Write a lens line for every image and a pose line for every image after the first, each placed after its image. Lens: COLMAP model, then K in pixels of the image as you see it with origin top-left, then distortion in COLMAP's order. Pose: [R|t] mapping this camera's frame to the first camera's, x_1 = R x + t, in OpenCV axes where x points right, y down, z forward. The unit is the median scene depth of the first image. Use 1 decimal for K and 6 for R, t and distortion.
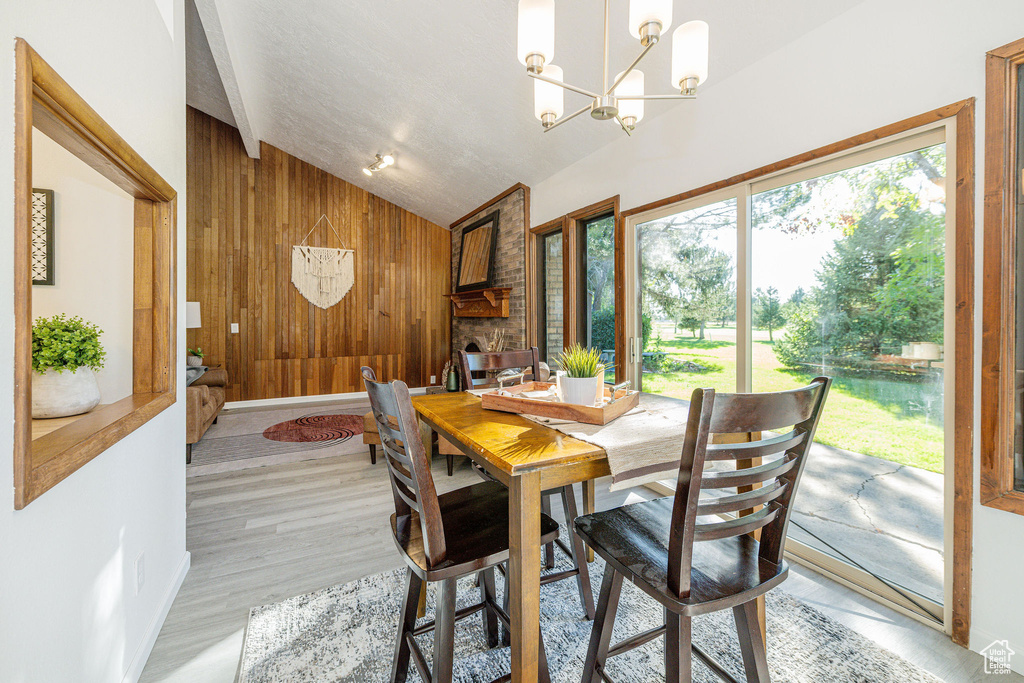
lens RADIAL K [[418.0, 0, 512.3], [0, 418.0, 314.0], [0, 0, 1]] dist [0.006942, -0.002474]
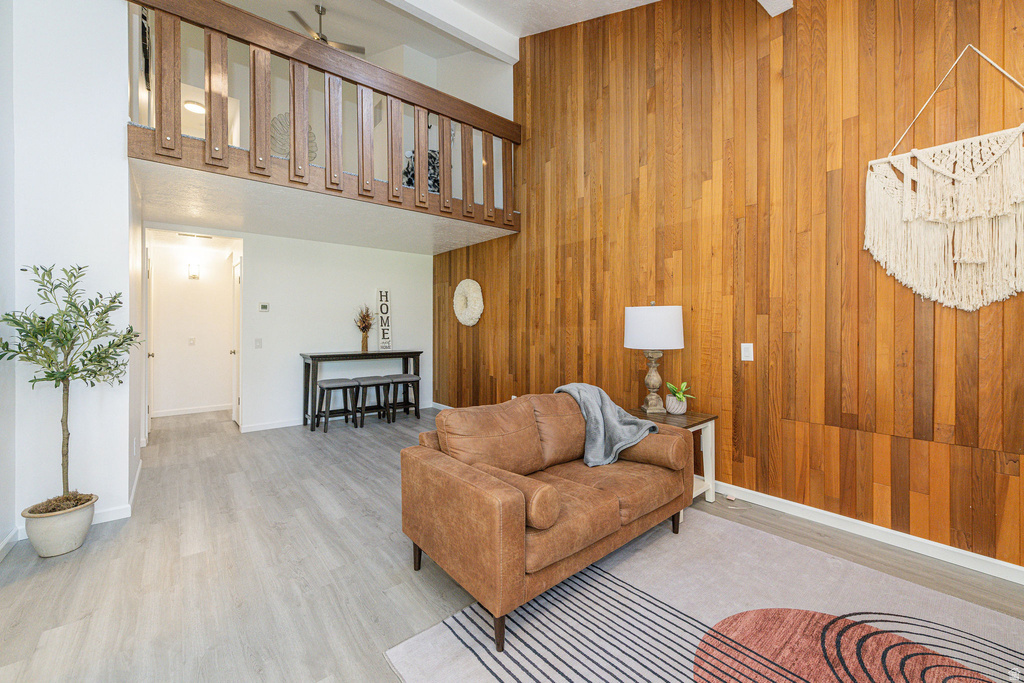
lens RADIAL K [[418.0, 0, 518.7], [0, 418.0, 328.3], [0, 0, 1]] dist [0.006942, -0.002474]
pose [[0.221689, 0.004849, -0.975105, -0.190427], [0.007149, 0.999953, 0.006598, -0.002055], [0.975091, -0.008434, 0.221643, 0.562085]]
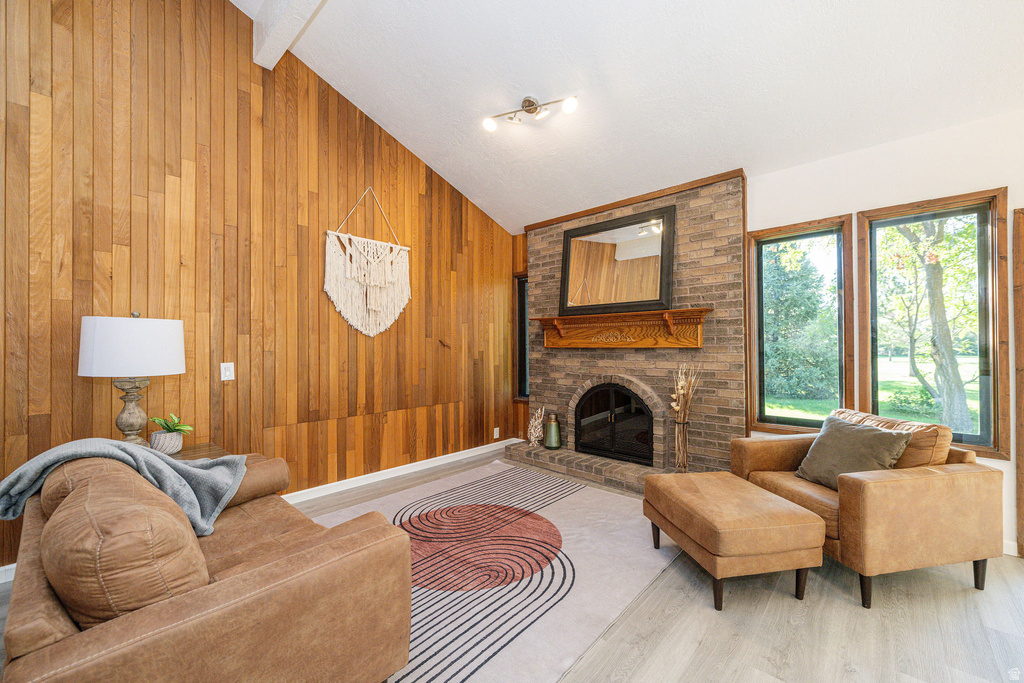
lens RADIAL K [[418.0, 0, 520.4], [0, 418.0, 340.0], [0, 0, 1]] dist [0.006942, -0.002474]
pose [[0.929907, 0.000878, 0.367794, -0.484169], [0.002293, 0.999964, -0.008184, -0.001131], [-0.367788, 0.008454, 0.929871, 0.342981]]
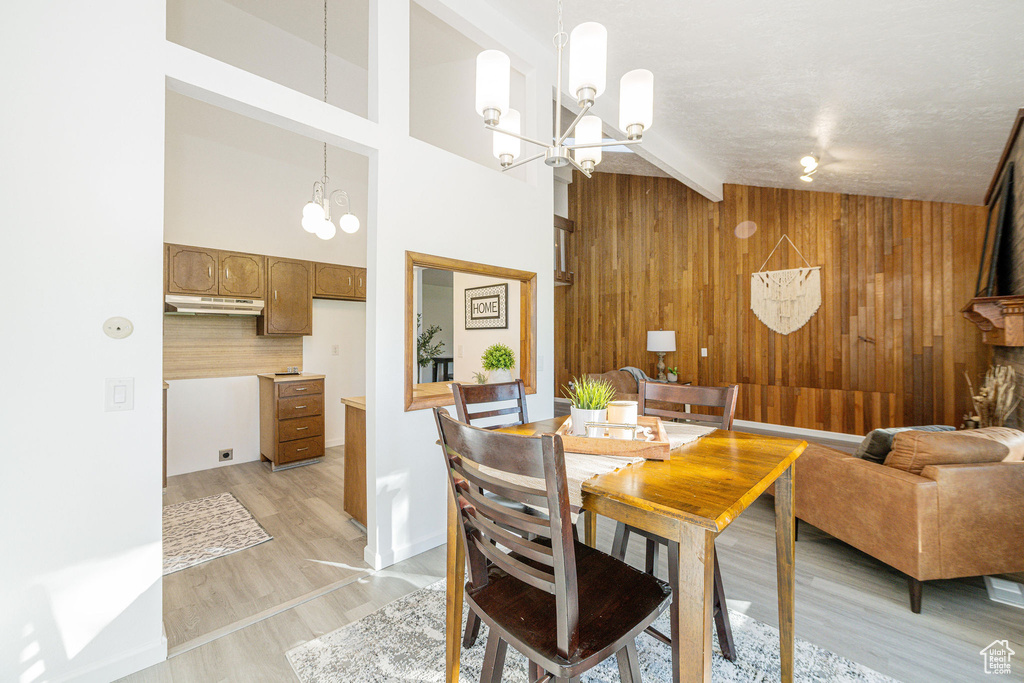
lens RADIAL K [[418.0, 0, 510.0], [0, 418.0, 337.1], [0, 0, 1]] dist [0.006942, -0.002474]
pose [[0.285029, -0.006742, -0.958495, 0.287451], [0.006888, 0.999964, -0.004985, -0.006466], [0.958494, -0.005181, 0.285065, 0.139312]]
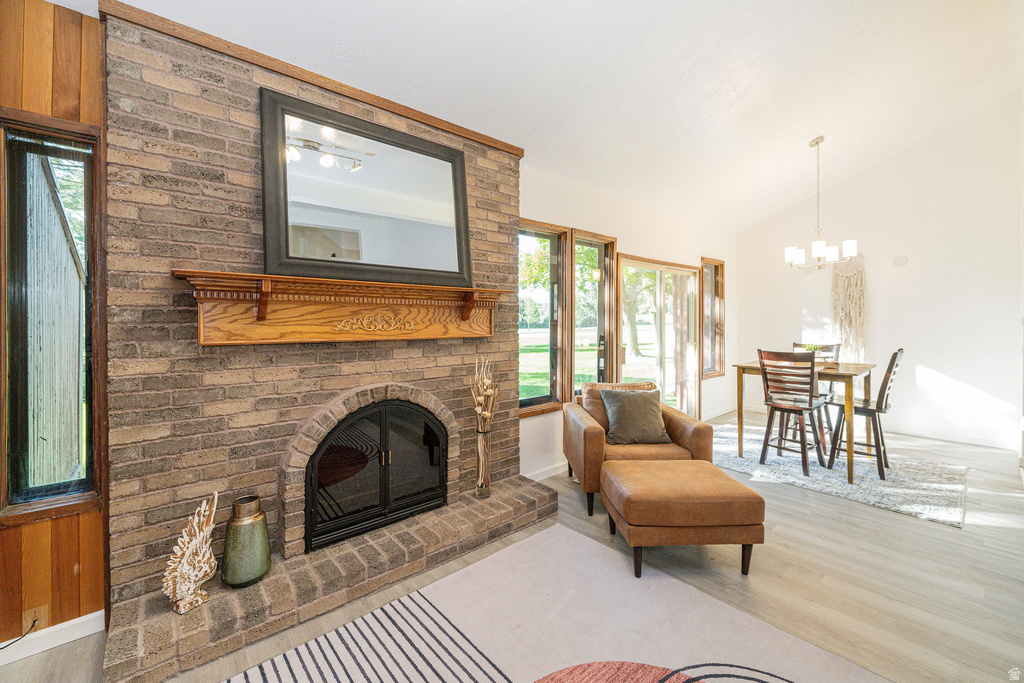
lens RADIAL K [[418.0, 0, 517.8], [0, 418.0, 323.3], [0, 0, 1]] dist [0.006942, -0.002474]
pose [[-0.257006, -0.000093, 0.966410, -0.522183], [-0.002919, 0.999996, -0.000680, -0.010604], [-0.966405, -0.002996, -0.257005, 0.913687]]
